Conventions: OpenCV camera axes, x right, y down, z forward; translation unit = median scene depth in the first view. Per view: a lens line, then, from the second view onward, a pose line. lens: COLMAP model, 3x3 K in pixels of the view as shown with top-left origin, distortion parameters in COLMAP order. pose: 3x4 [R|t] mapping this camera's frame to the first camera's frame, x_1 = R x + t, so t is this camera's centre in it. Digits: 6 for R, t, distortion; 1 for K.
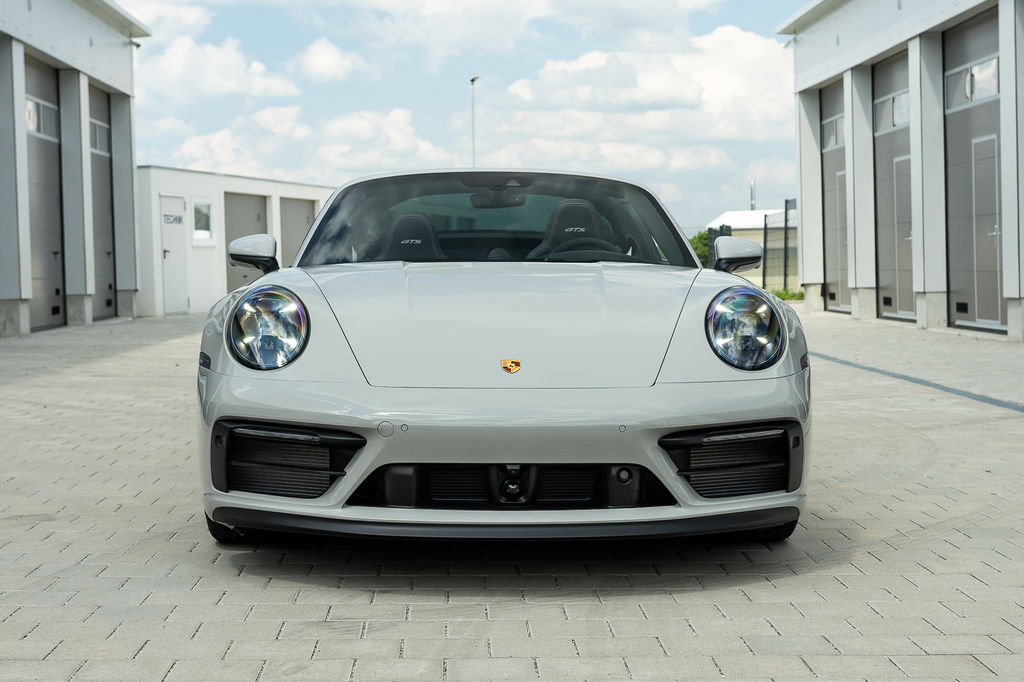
lens RADIAL K [[1710.3, 0, 512.0], [0, 1710.3, 341.0], [0, 0, 1]] dist [-0.020693, 0.012024]
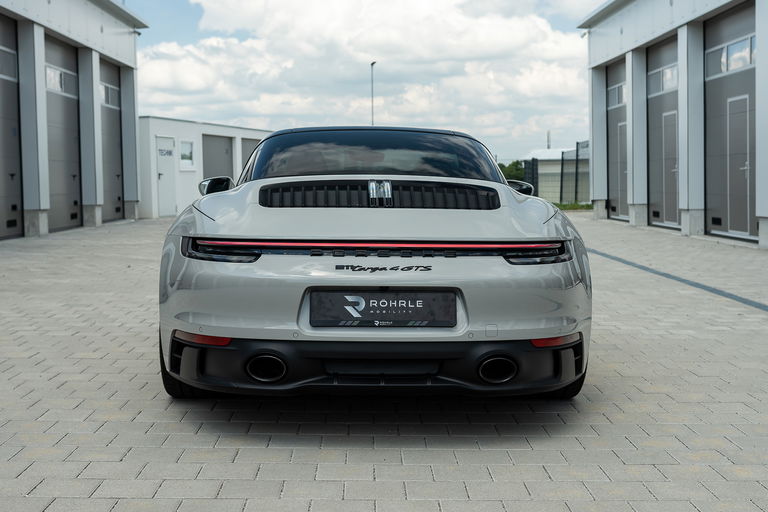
lens RADIAL K [[1018.8, 0, 380.4], [0, 1018.8, 237.8], [0, 0, 1]] dist [-0.016216, 0.005312]
pose [[0.999787, 0.008258, -0.018930, 0.006395], [-0.008026, 0.999892, 0.012306, -0.011775], [0.019030, -0.012151, 0.999745, 0.145095]]
